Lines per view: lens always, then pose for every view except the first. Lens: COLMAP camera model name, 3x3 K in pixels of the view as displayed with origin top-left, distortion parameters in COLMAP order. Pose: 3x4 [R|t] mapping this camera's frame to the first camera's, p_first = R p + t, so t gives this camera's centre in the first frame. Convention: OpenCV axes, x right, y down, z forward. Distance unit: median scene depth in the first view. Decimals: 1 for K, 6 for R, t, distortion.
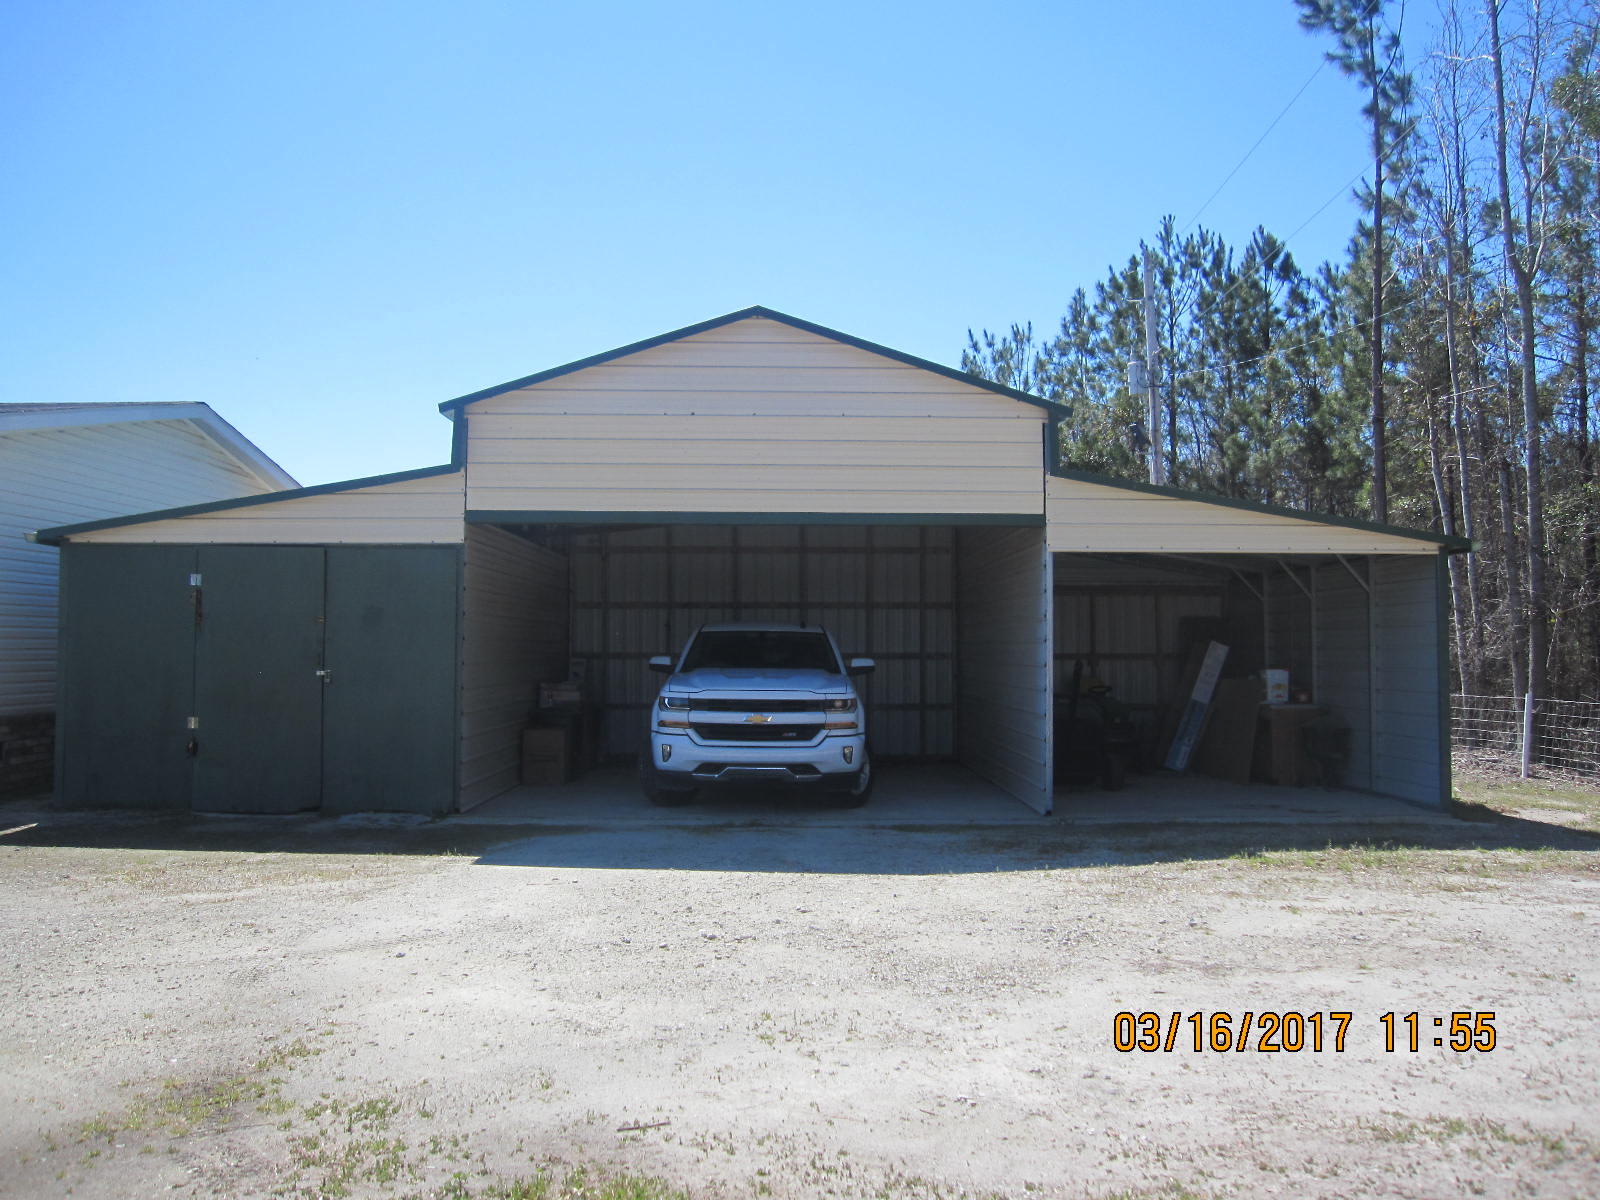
lens RADIAL K [[1320.2, 0, 801.5], [0, 1320.2, 600.5], [0, 0, 1]] dist [-0.073933, 0.039430]
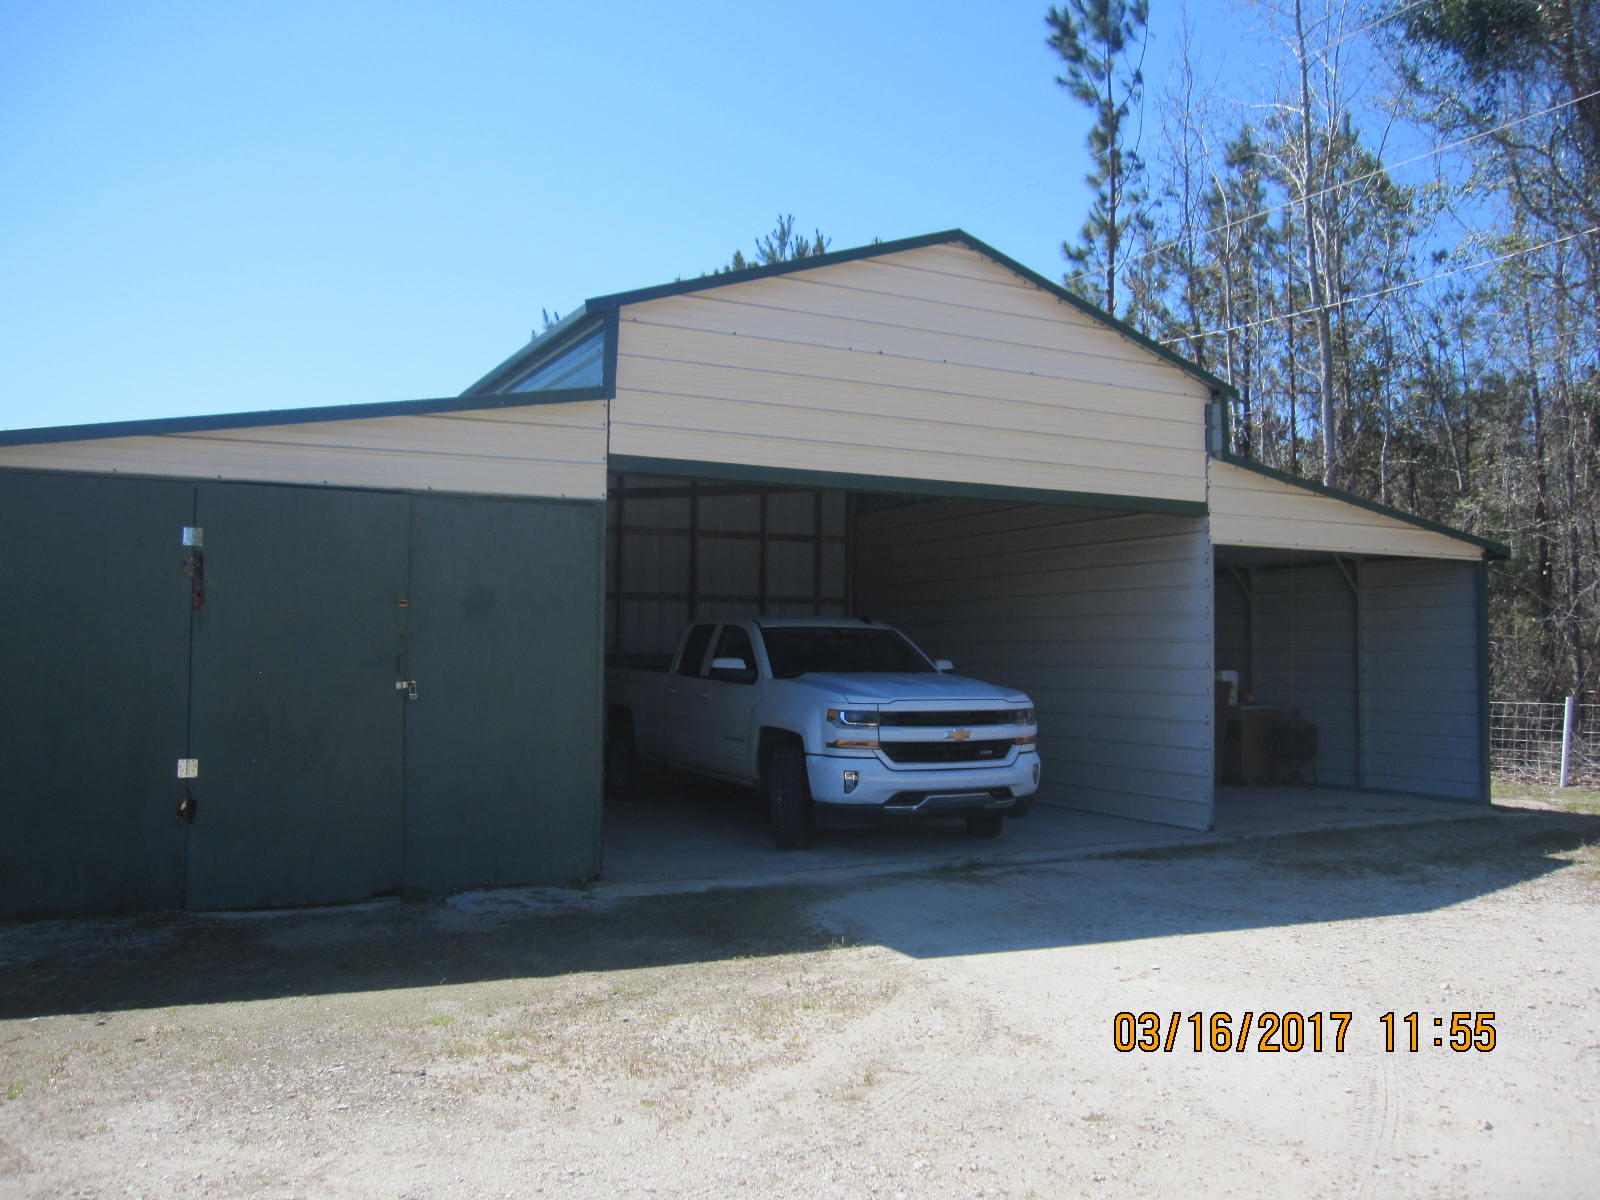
lens RADIAL K [[1320.2, 0, 798.3], [0, 1320.2, 597.5], [0, 0, 1]] dist [-0.073933, 0.039430]
pose [[0.892417, 0.018610, 0.450828, -0.481995], [-0.016761, 0.999827, -0.008094, 0.013144], [-0.450900, -0.000333, 0.892574, 0.314511]]
